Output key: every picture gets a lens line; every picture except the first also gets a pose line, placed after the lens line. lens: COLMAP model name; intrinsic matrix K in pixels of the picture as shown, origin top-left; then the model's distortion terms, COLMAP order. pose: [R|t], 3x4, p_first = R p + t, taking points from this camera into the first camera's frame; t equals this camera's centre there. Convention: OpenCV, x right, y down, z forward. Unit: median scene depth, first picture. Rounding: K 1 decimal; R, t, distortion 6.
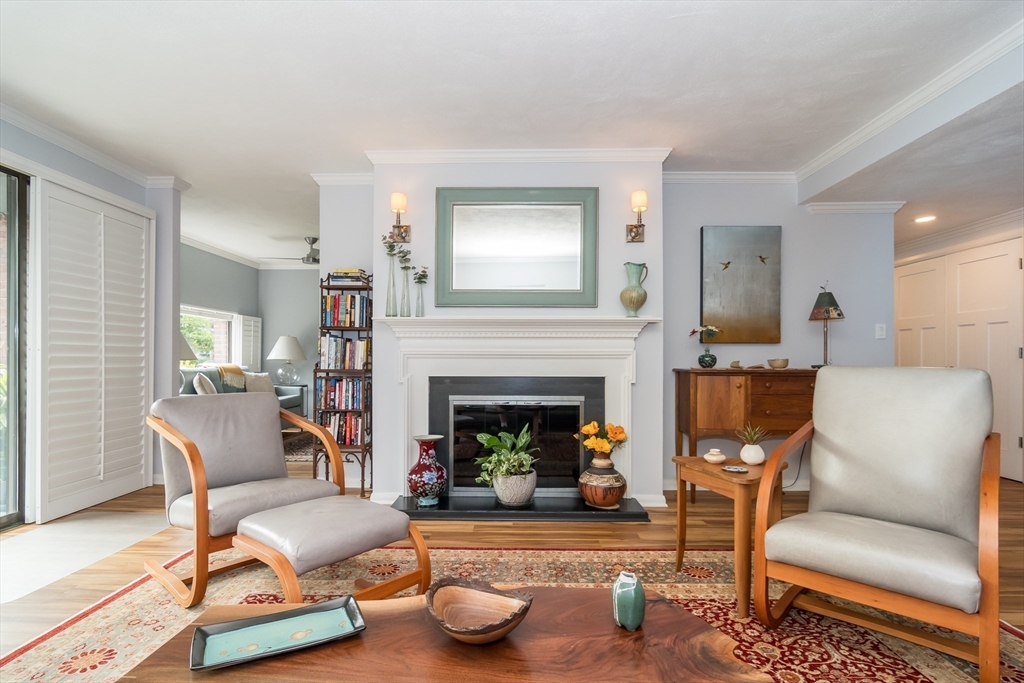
lens RADIAL K [[496.5, 0, 506.8], [0, 496.5, 356.7], [0, 0, 1]] dist [-0.004284, -0.000319]
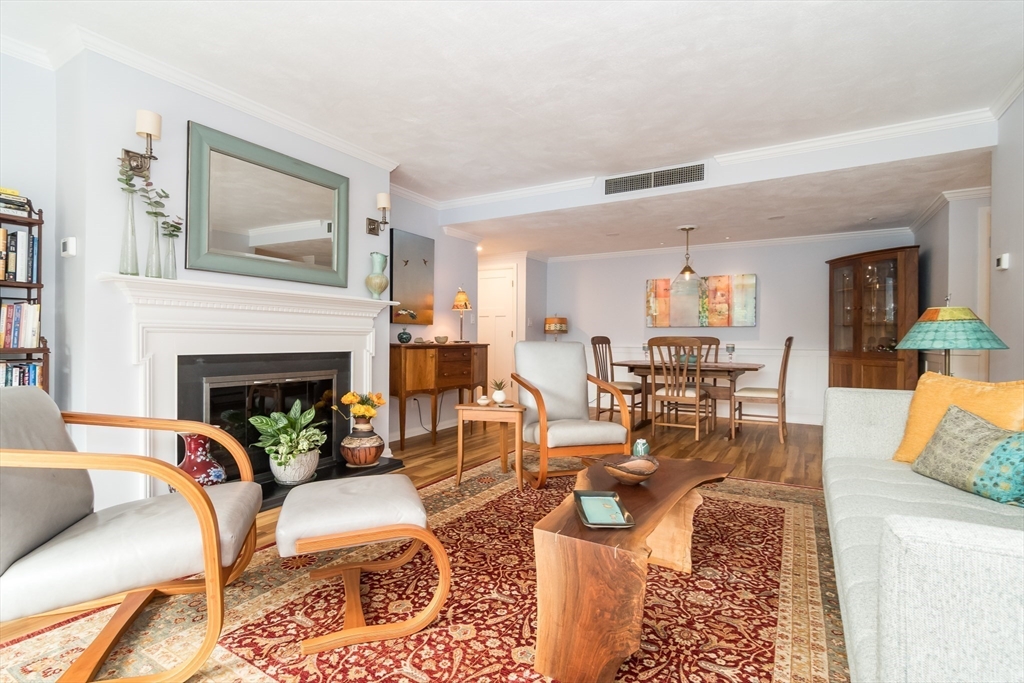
lens RADIAL K [[505.0, 0, 512.0], [0, 505.0, 341.5], [0, 0, 1]] dist [-0.001463, -0.000175]
pose [[0.485288, -0.001722, 0.874353, -0.607031], [-0.011834, 0.999894, 0.008538, 0.004469], [-0.874275, -0.014490, 0.485216, 0.141014]]
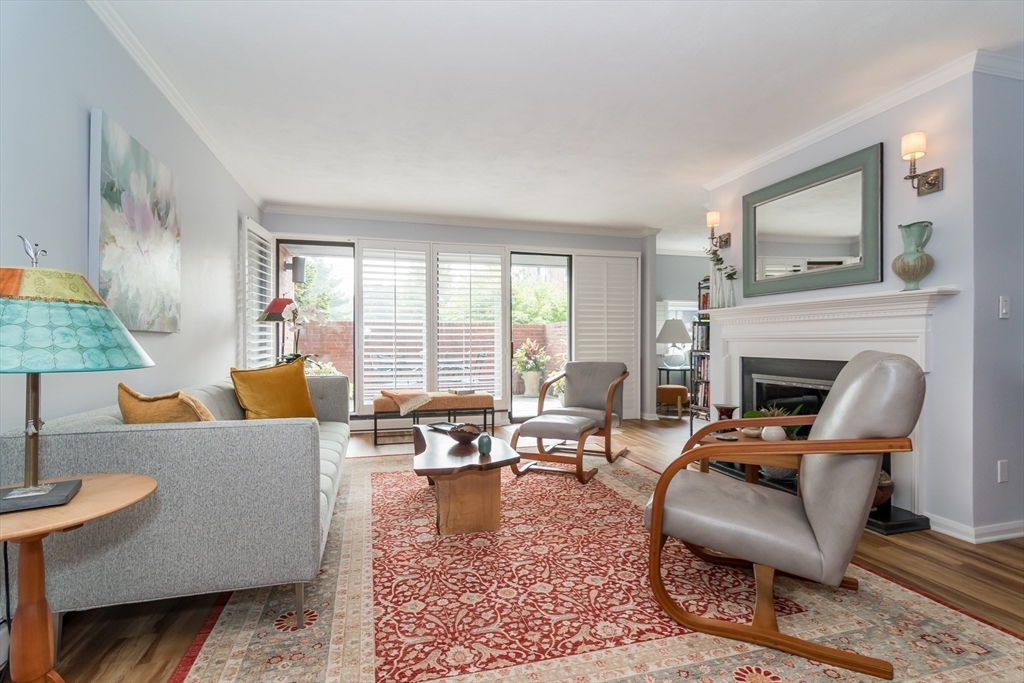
lens RADIAL K [[478.4, 0, 512.0], [0, 478.4, 341.5], [0, 0, 1]] dist [-0.001189, -0.000156]
pose [[0.296107, -0.001821, -0.955153, 0.778913], [0.005832, 0.999983, -0.000098, 0.000259], [0.955137, -0.005541, 0.296112, 0.139803]]
